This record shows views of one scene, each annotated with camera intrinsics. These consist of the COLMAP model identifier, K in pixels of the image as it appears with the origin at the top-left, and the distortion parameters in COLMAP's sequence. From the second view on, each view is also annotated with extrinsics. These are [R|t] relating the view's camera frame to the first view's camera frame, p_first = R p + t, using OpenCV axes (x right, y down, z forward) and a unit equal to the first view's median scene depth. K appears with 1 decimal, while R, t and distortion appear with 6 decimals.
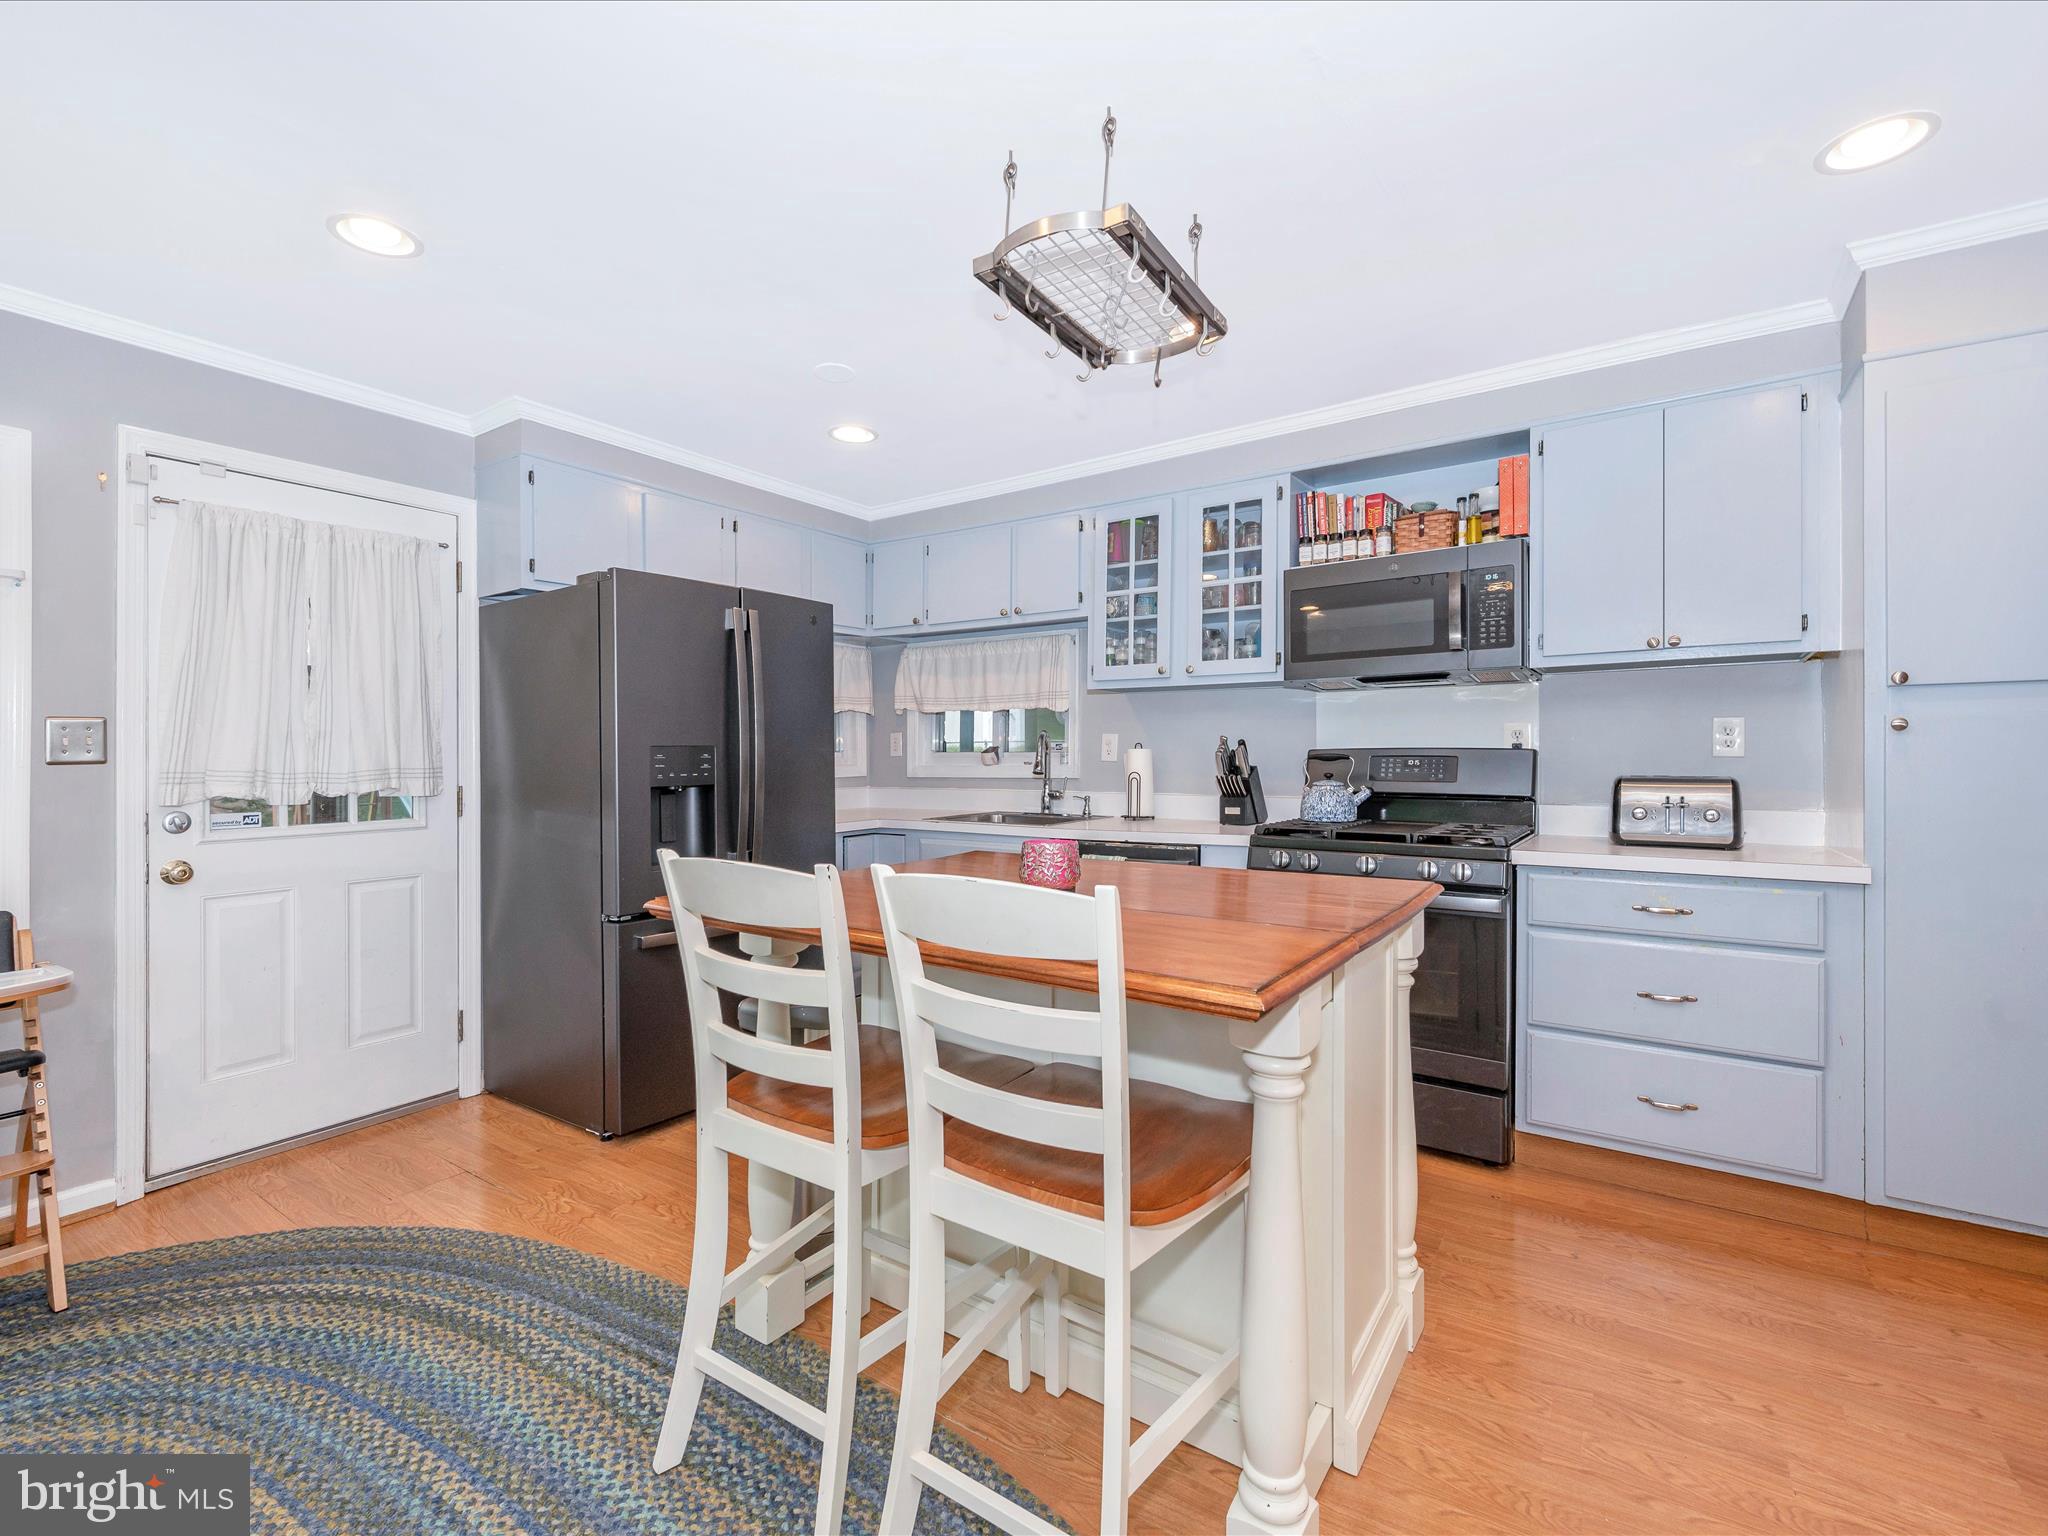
lens RADIAL K [[904.5, 0, 1003.9], [0, 904.5, 731.8], [0, 0, 1]] dist [0.006717, -0.002474]
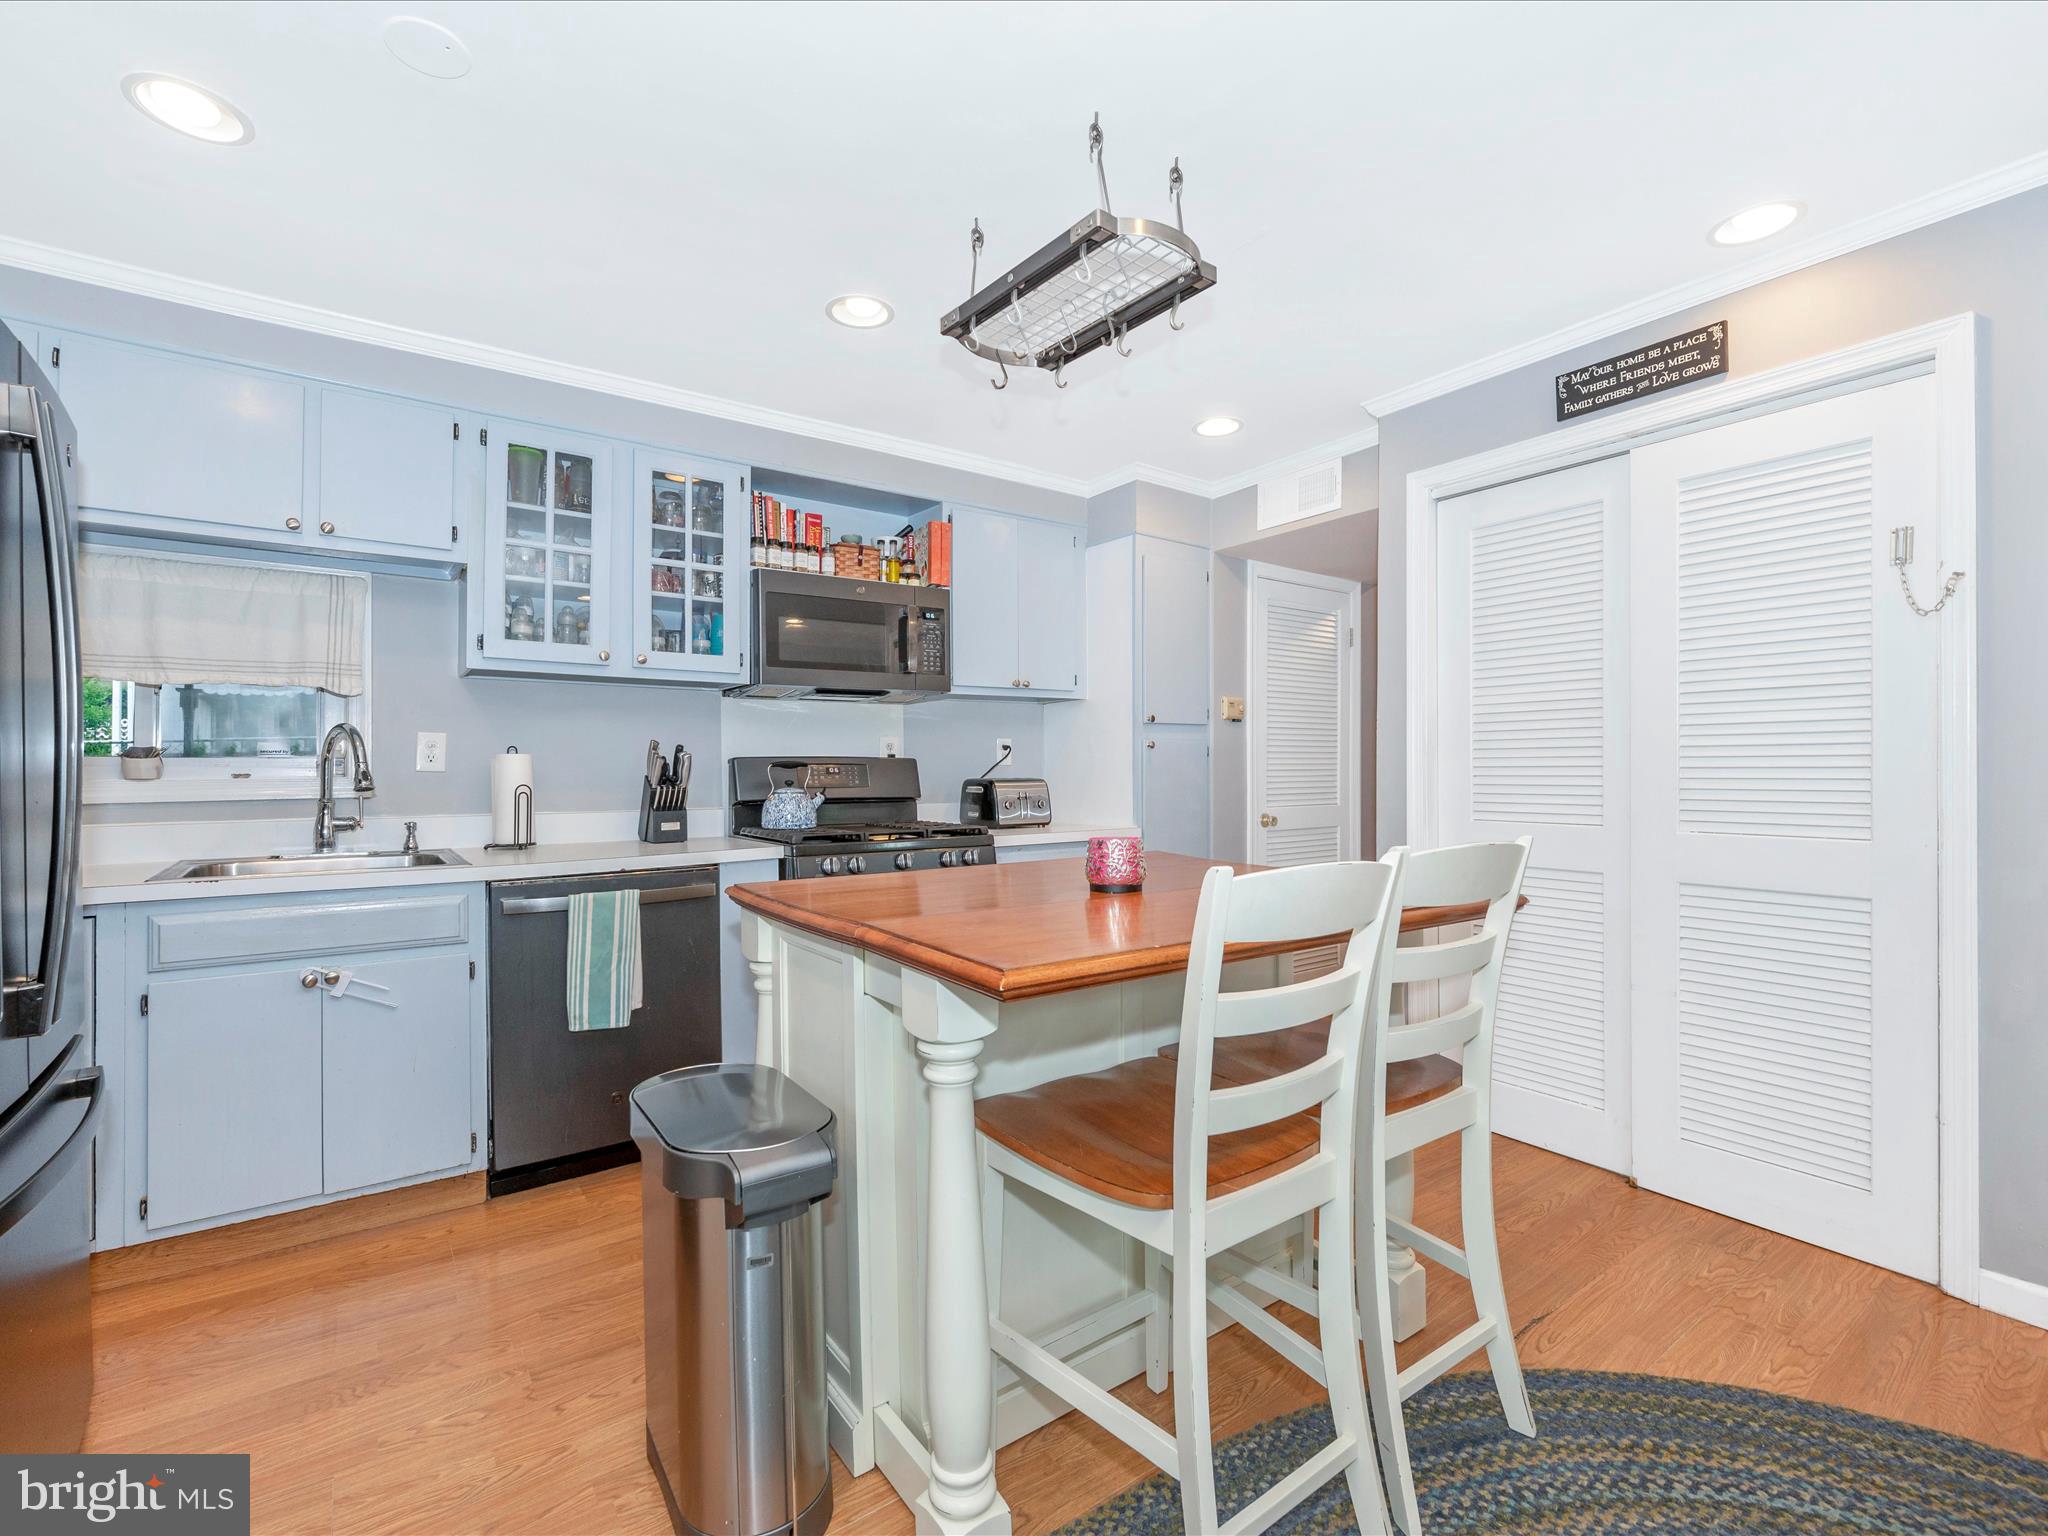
lens RADIAL K [[946.1, 0, 1030.0], [0, 946.1, 758.0], [0, 0, 1]] dist [0.002018, -0.002100]
pose [[0.317594, 0.014612, 0.948114, -0.558860], [-0.019540, 0.999770, -0.008863, 0.025396], [-0.948025, -0.015711, 0.317806, 0.421343]]
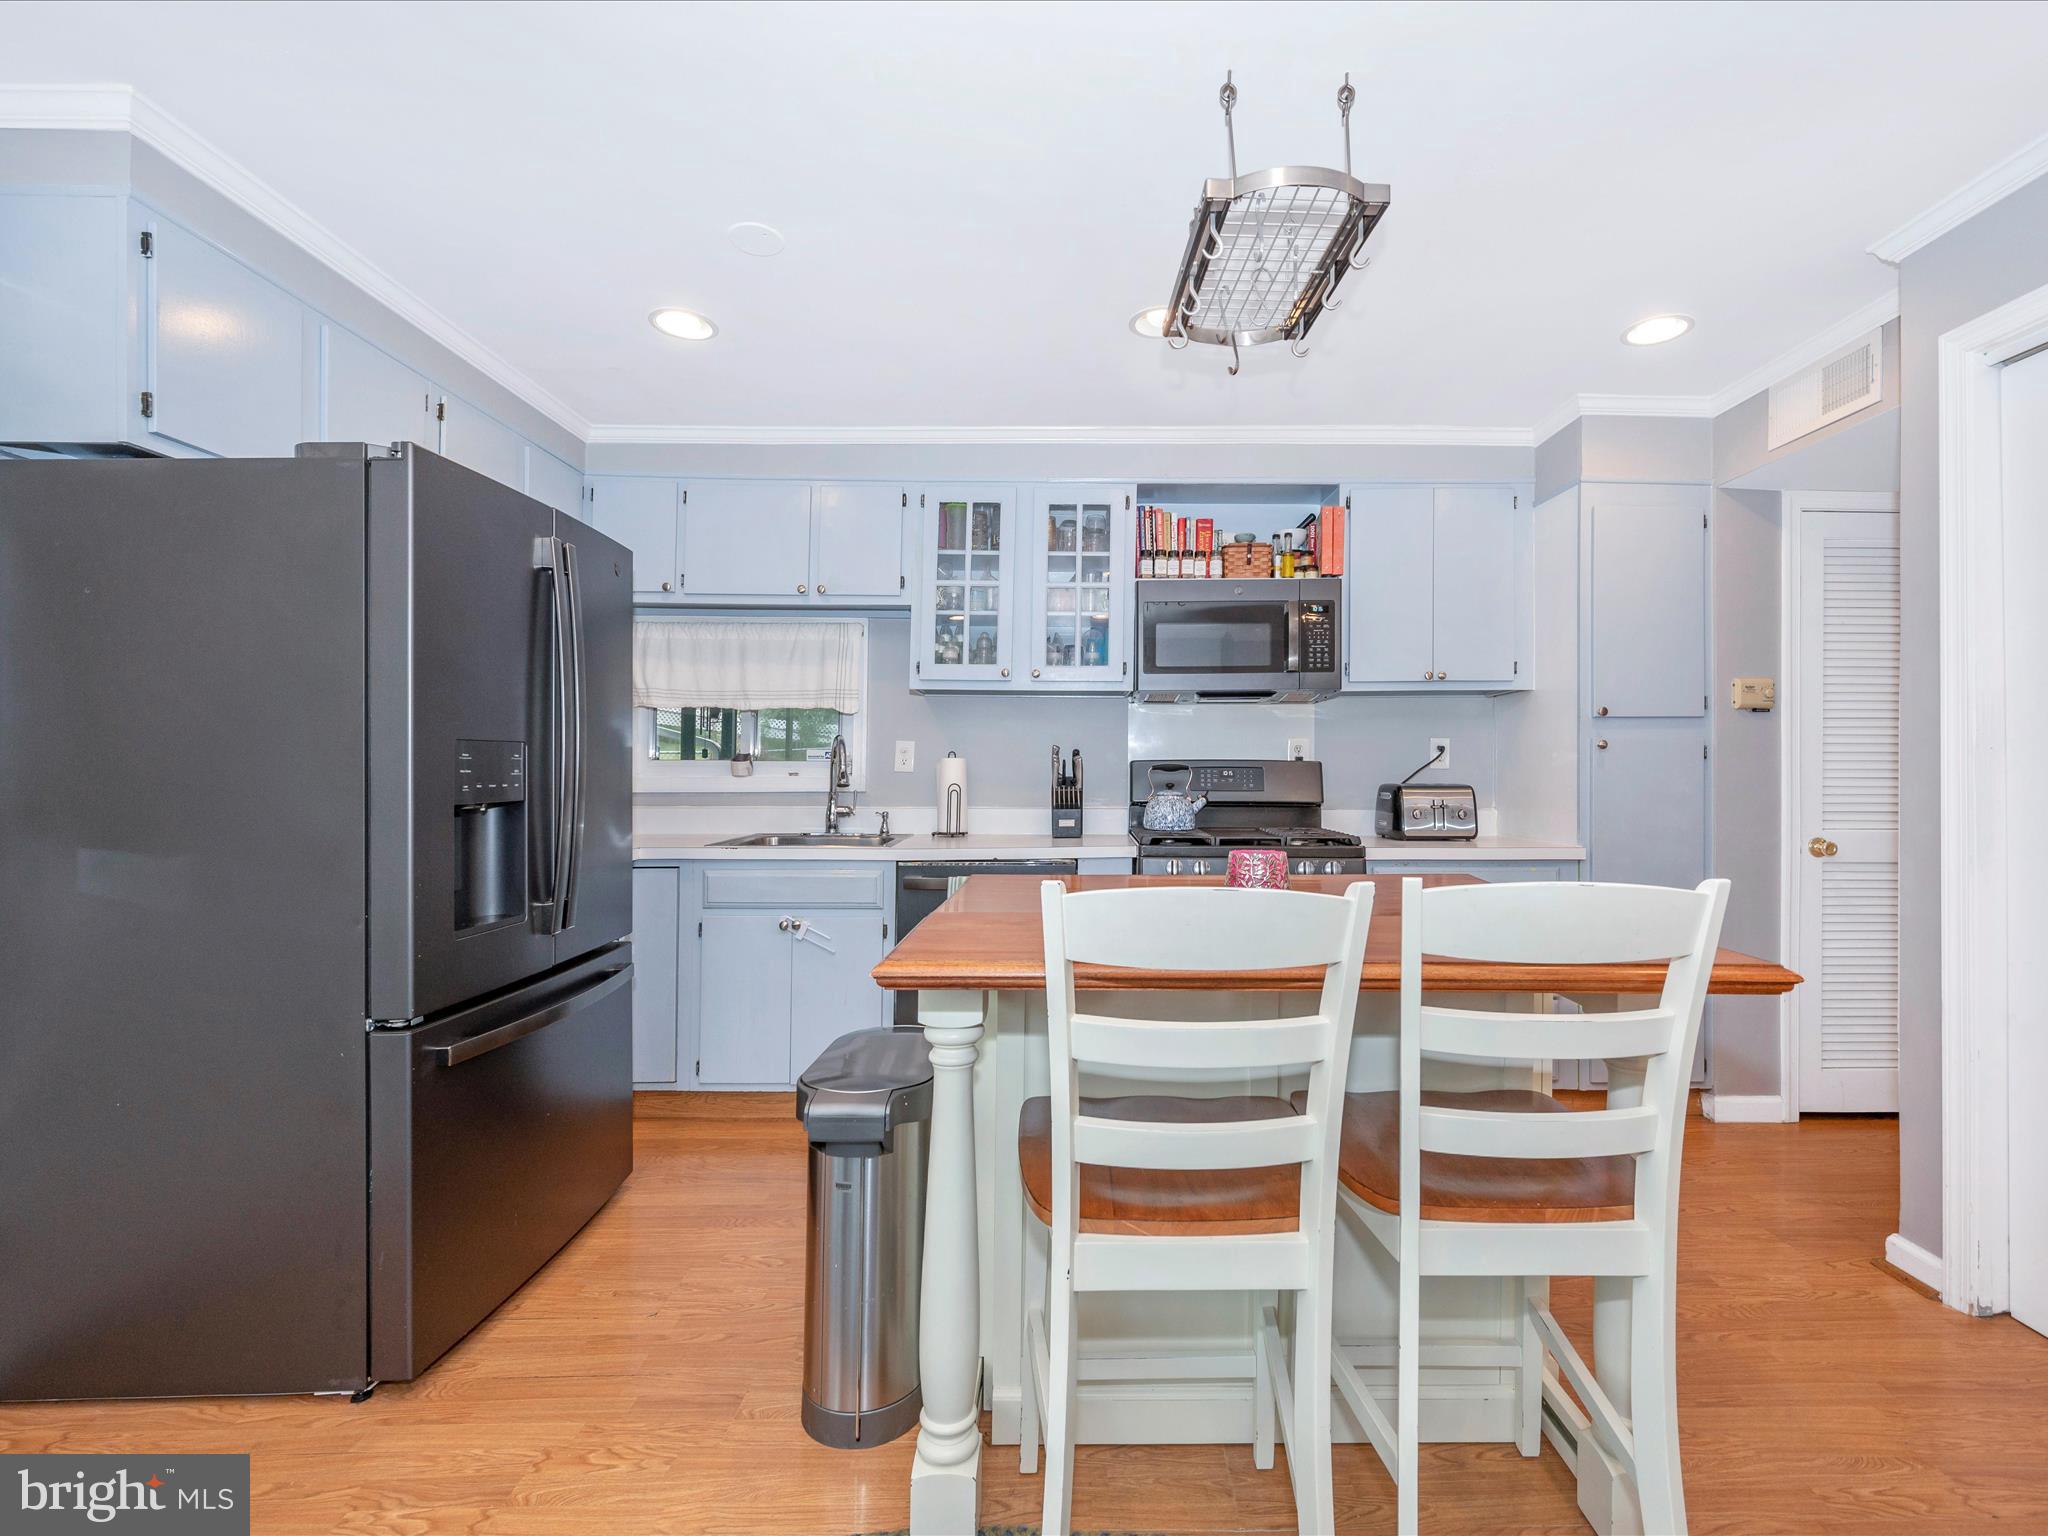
lens RADIAL K [[946.1, 0, 975.4], [0, 946.1, 757.7], [0, 0, 1]] dist [0.002018, -0.002100]
pose [[0.819577, 0.014444, 0.572787, -0.448781], [-0.019598, 0.999804, 0.002831, 0.018675], [-0.572634, -0.013546, 0.819699, 0.250776]]
